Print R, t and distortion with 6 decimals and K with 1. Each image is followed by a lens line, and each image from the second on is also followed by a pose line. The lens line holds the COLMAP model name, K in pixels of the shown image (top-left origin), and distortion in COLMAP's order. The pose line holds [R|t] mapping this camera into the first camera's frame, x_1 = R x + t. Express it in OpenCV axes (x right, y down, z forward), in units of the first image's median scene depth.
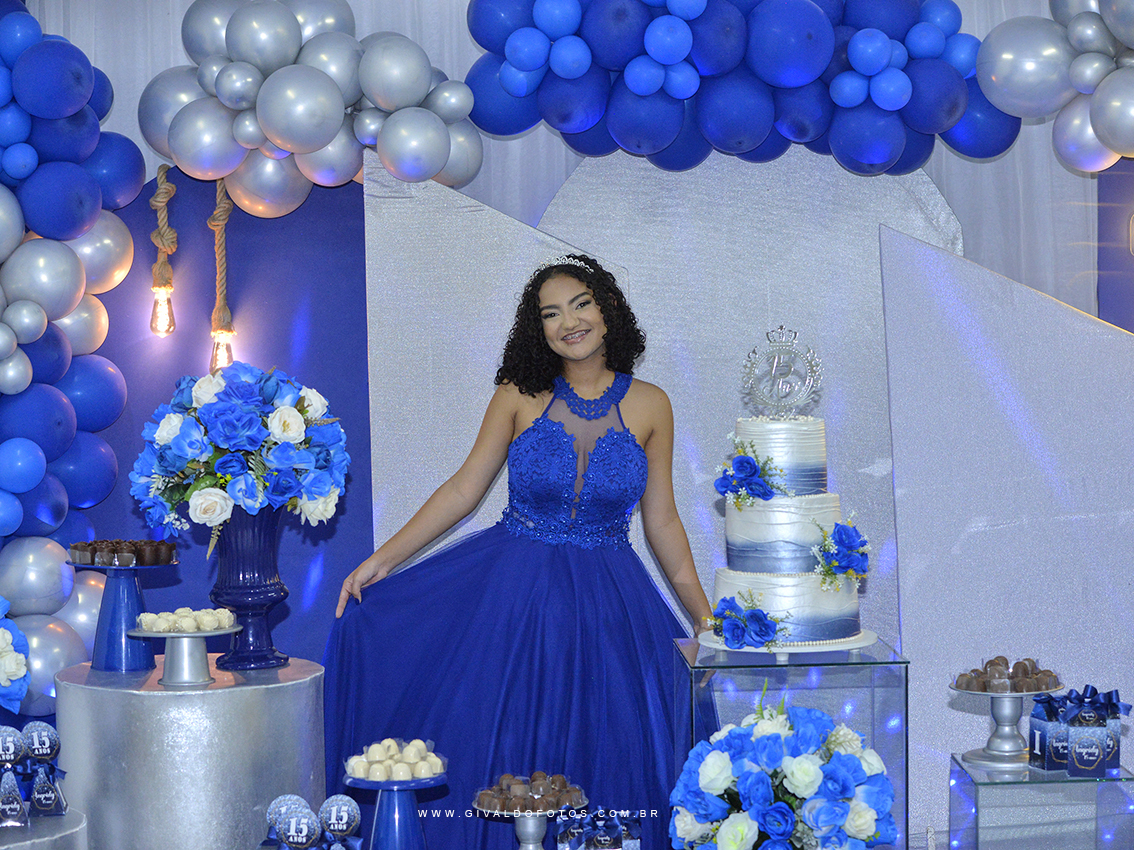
lens RADIAL K [[2493.0, 0, 563.6], [0, 2493.0, 432.7], [0, 0, 1]] dist [-0.238769, 0.000000]
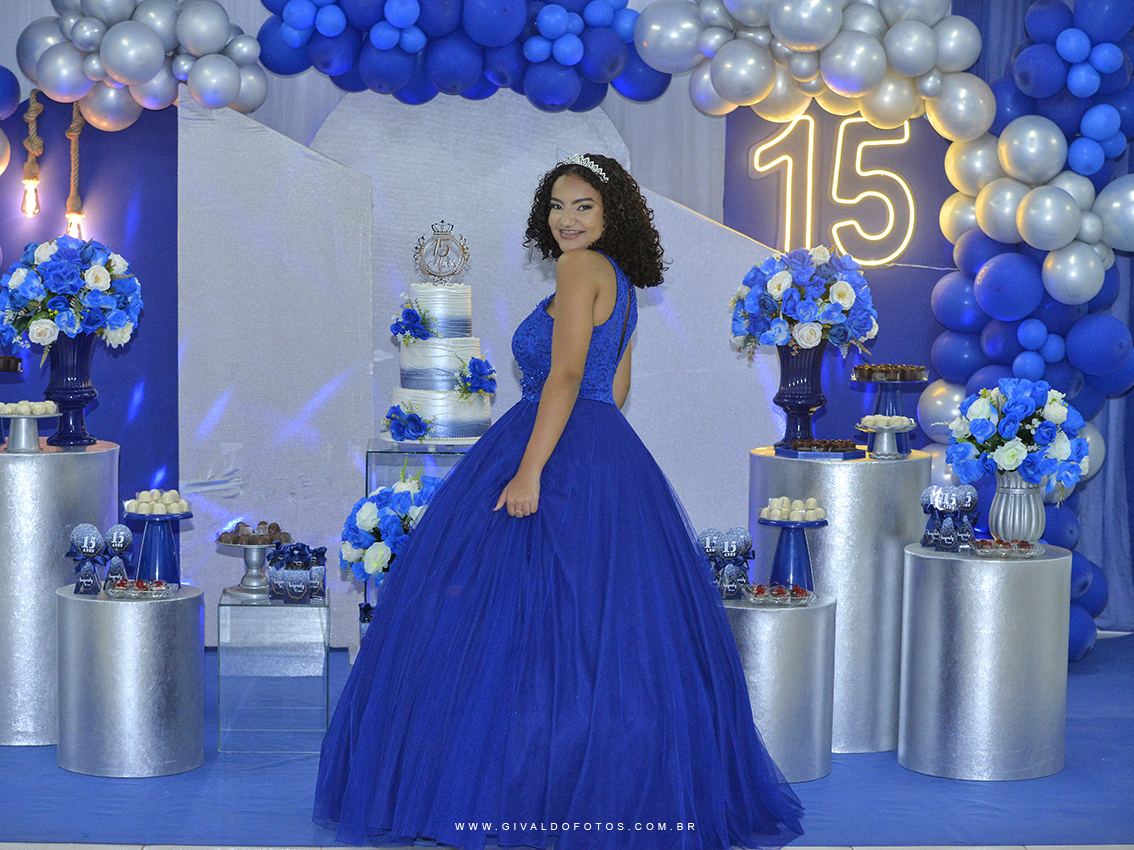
lens RADIAL K [[2493.0, 0, 566.2], [0, 2493.0, 437.1], [0, 0, 1]] dist [-0.238769, 0.000000]
pose [[0.999143, 0.031421, 0.026961, 0.124357], [-0.032534, 0.998591, 0.041917, 0.019906], [-0.025606, -0.042758, 0.998757, -0.450439]]
